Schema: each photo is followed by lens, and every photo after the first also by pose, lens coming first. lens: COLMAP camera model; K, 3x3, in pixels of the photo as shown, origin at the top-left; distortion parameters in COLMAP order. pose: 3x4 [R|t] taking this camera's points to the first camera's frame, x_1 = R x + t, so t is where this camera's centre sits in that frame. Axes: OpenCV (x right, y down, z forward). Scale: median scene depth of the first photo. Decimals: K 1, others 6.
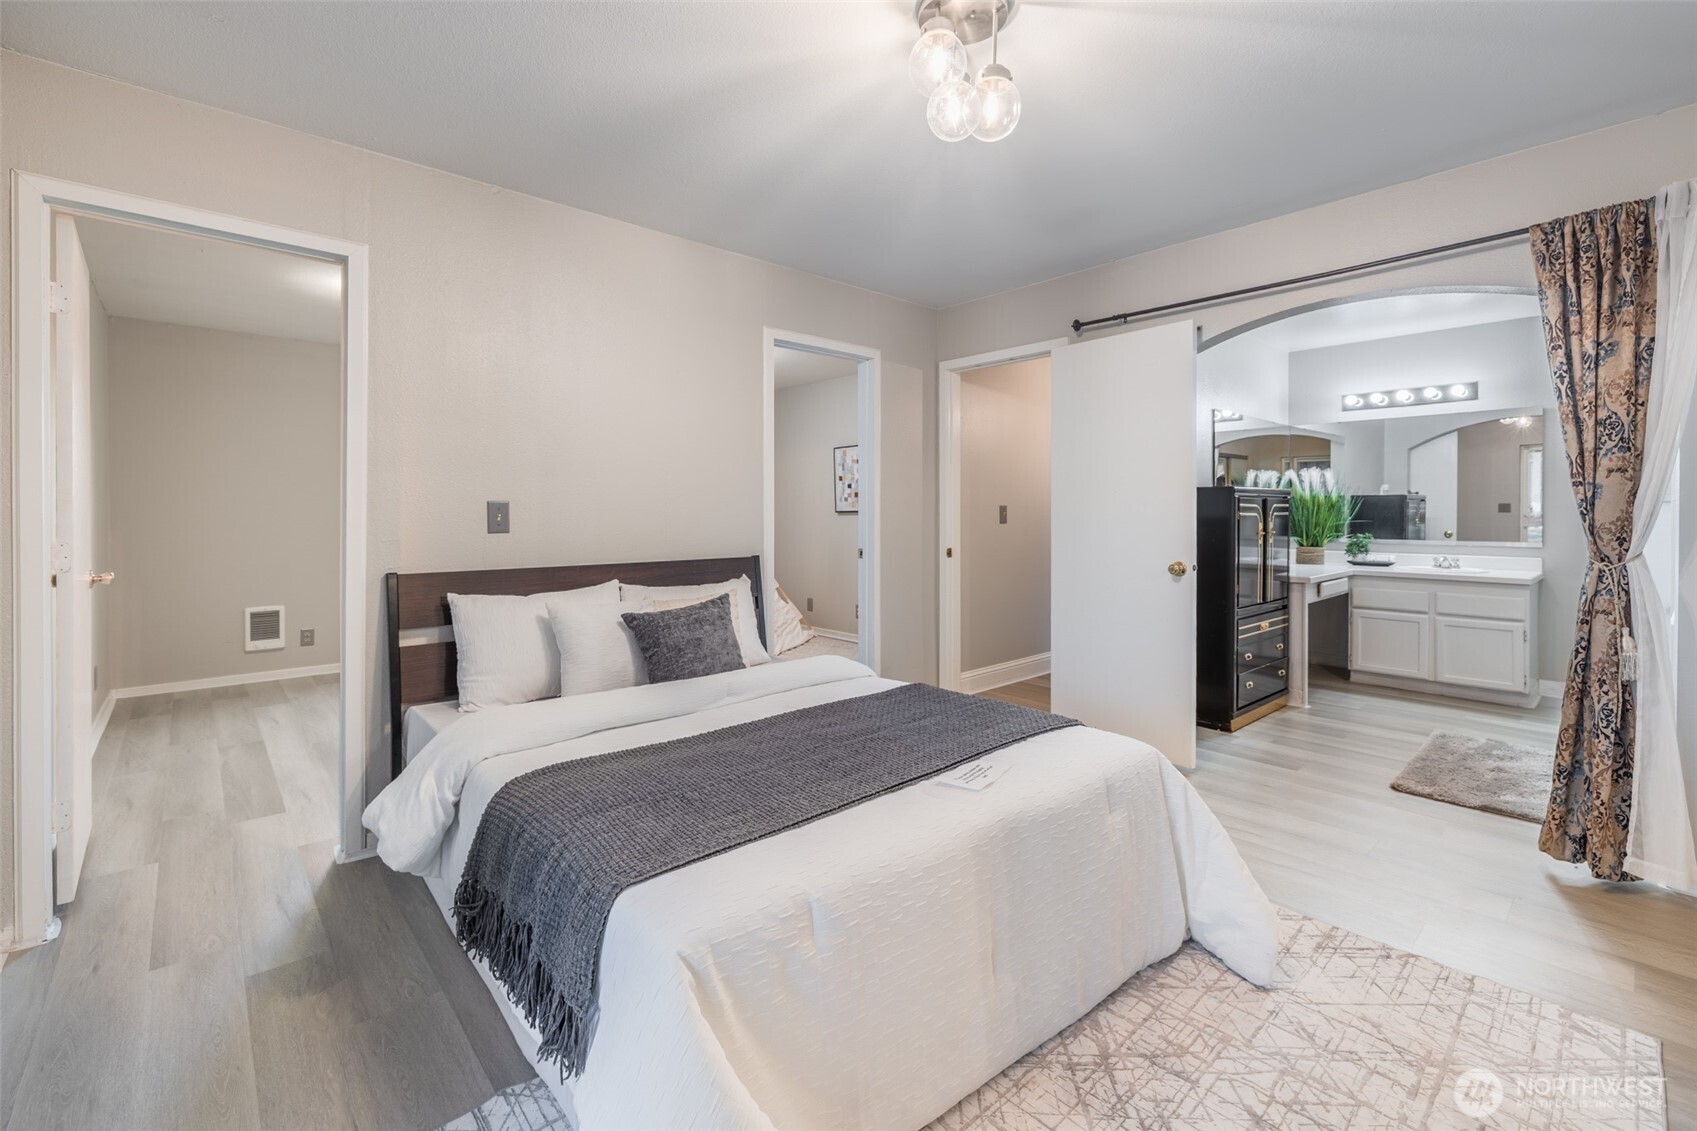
lens RADIAL K [[726.8, 0, 840.1], [0, 726.8, 517.5], [0, 0, 1]] dist [-0.007393, 0.000286]
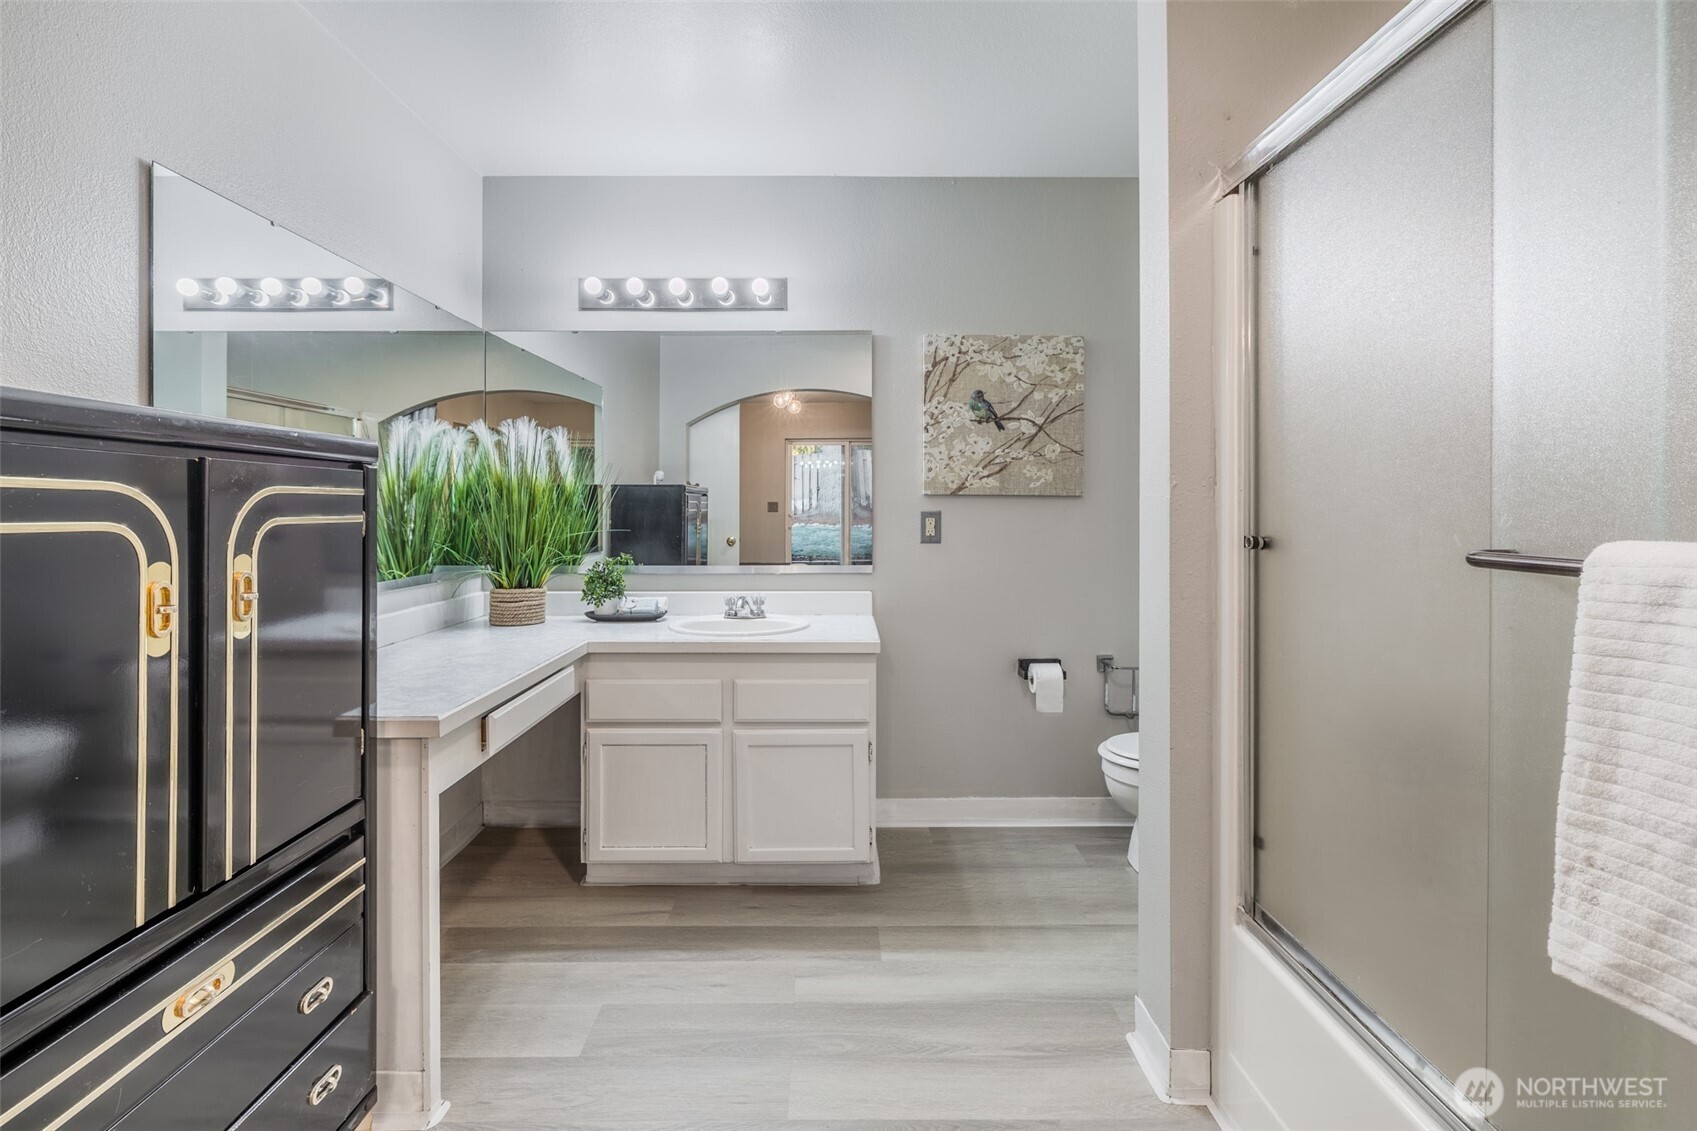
lens RADIAL K [[780.2, 0, 837.4], [0, 780.2, 507.7], [0, 0, 1]] dist [-0.008465, 0.000289]
pose [[0.656896, 0.002573, 0.753977, 0.401929], [0.006250, 0.999941, -0.008857, -0.004914], [-0.753956, 0.010530, 0.656841, 0.510437]]
